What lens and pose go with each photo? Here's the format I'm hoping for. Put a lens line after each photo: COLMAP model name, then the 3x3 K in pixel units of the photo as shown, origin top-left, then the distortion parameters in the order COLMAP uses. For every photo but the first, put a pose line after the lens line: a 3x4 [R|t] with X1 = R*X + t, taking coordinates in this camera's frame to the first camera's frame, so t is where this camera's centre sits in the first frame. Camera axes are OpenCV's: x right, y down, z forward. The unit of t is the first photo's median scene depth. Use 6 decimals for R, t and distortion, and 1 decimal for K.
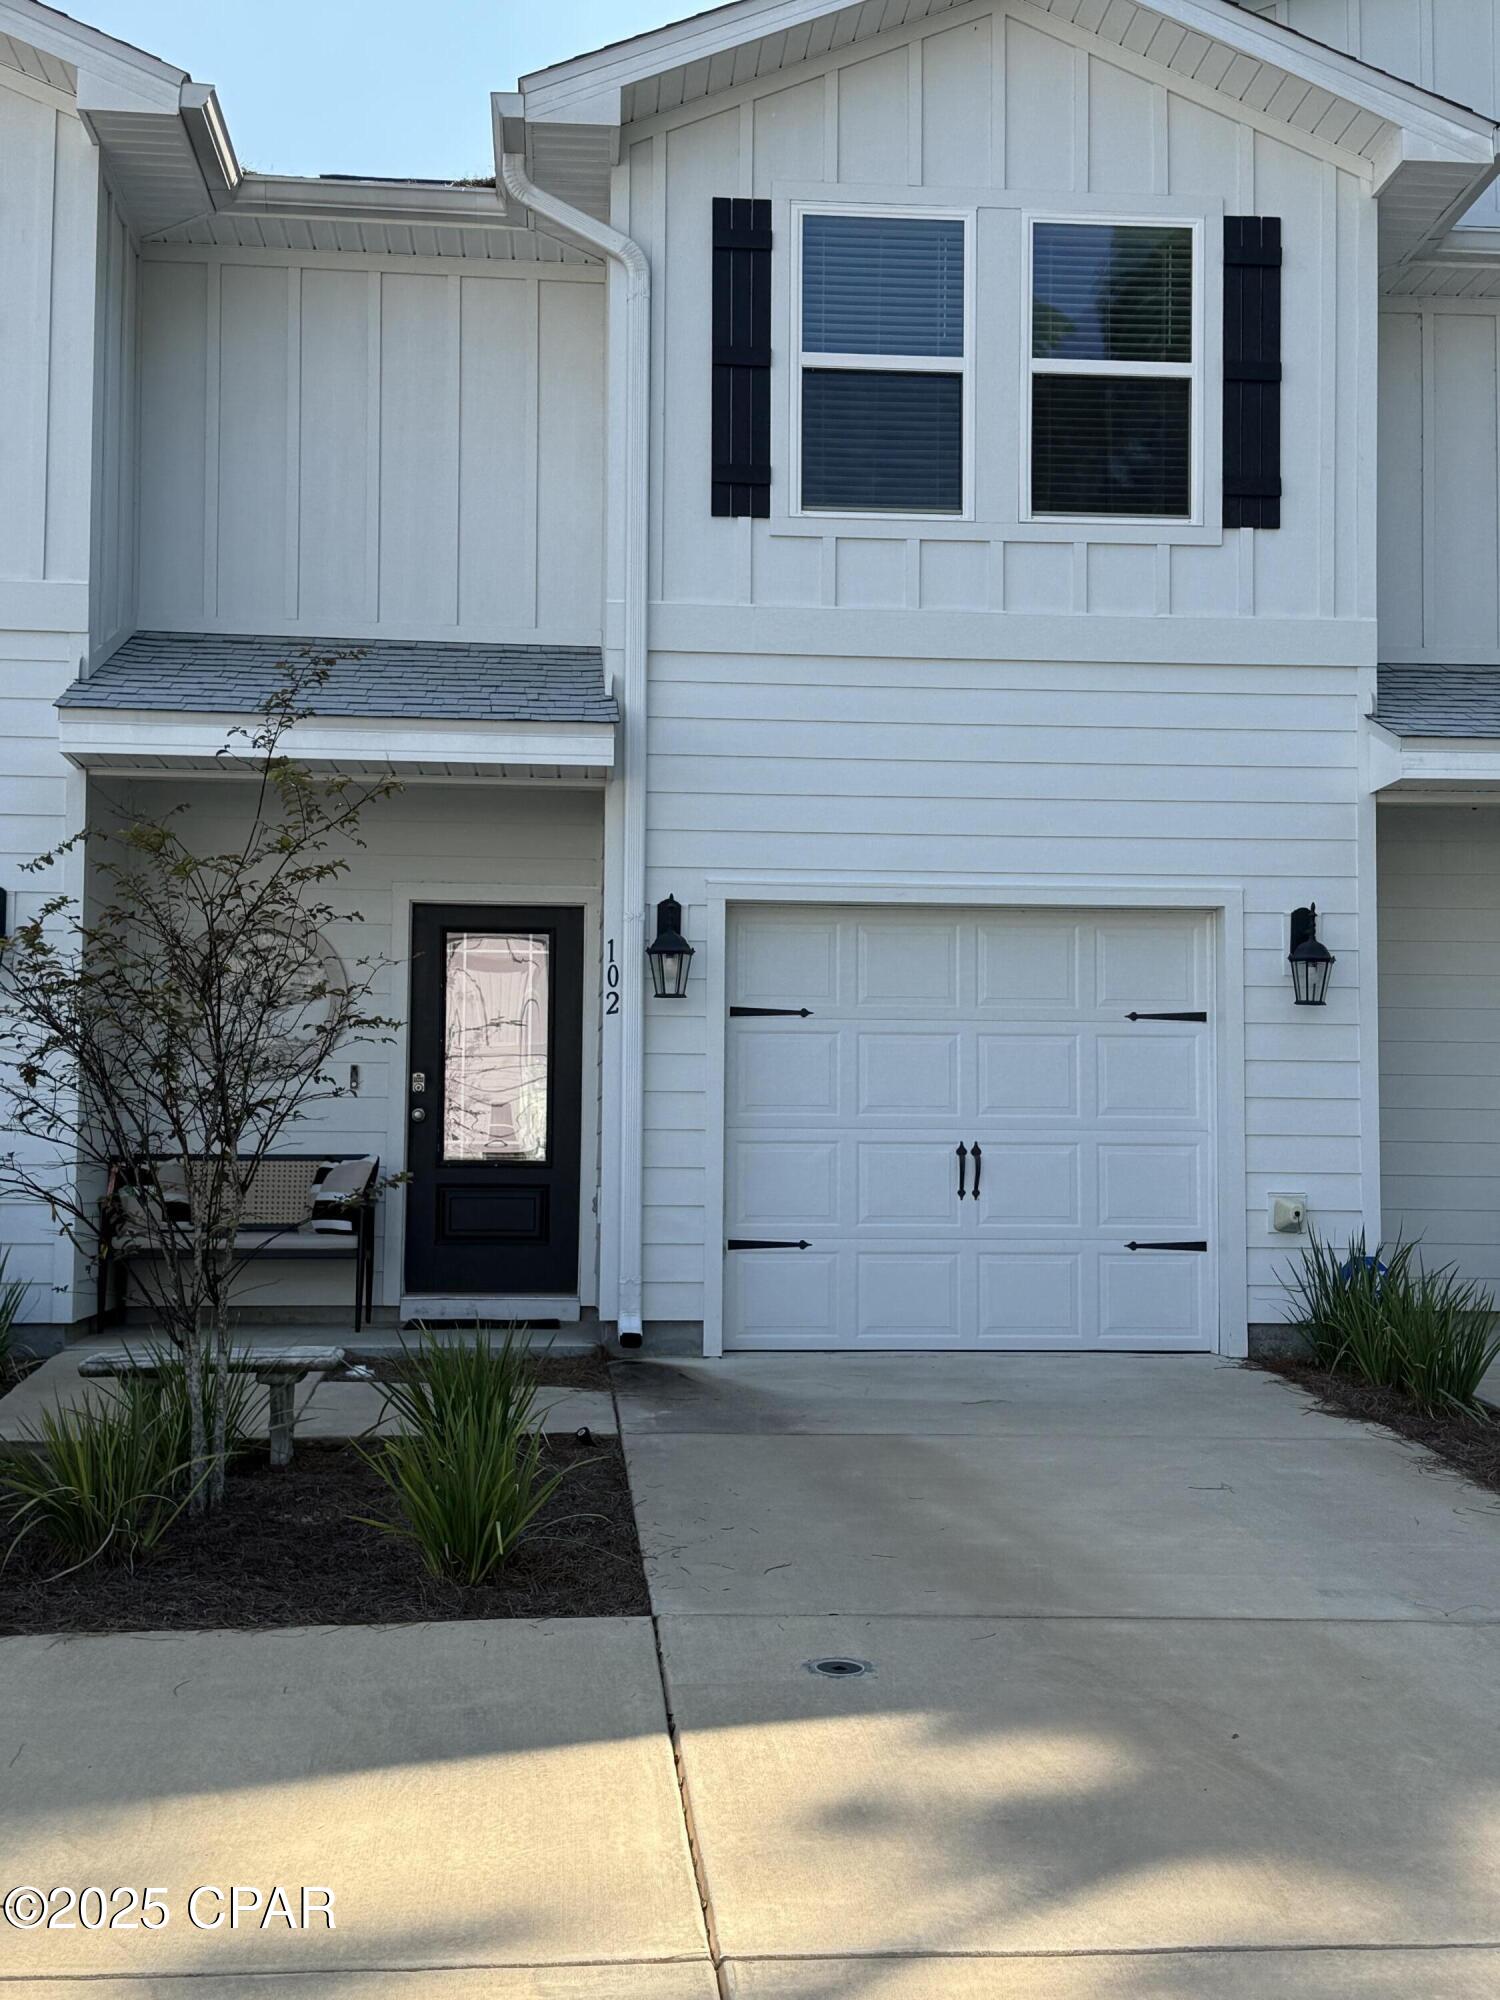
lens RADIAL K [[2394.5, 0, 749.1], [0, 2394.5, 1015.1], [0, 0, 1]] dist [0.097701, 0.000000]
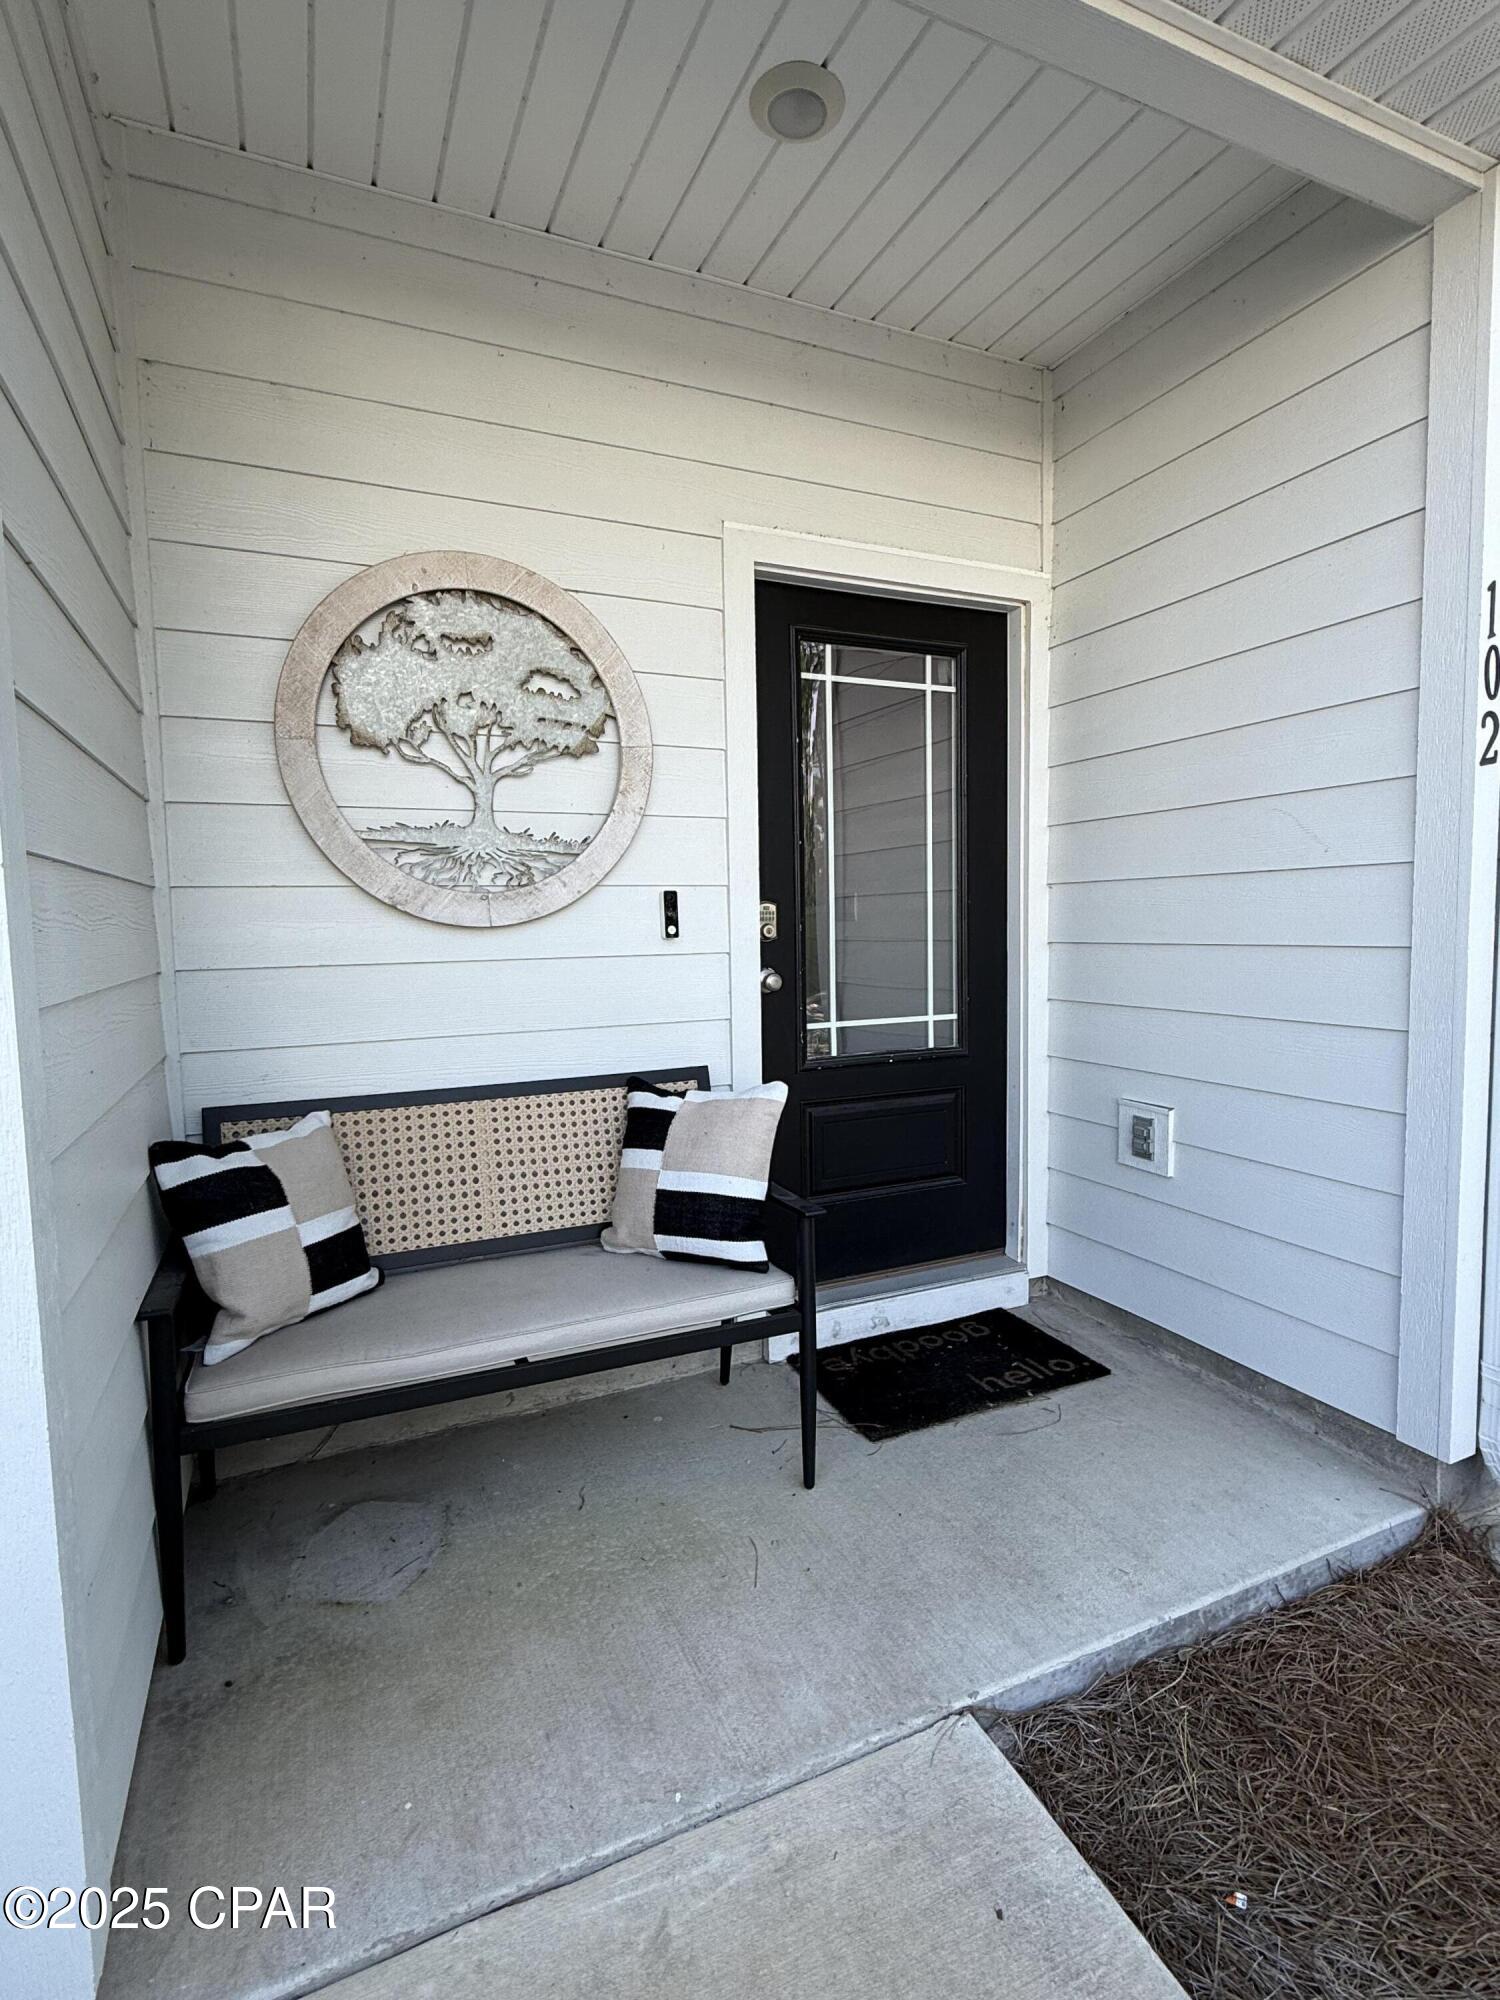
lens RADIAL K [[984.4, 0, 753.1], [0, 984.4, 994.3], [0, 0, 1]] dist [0.000793, 0.002767]
pose [[0.940470, -0.050627, 0.336085, -0.240037], [0.004503, 0.990613, 0.136622, 0.015354], [-0.339847, -0.126976, 0.931870, 0.879599]]
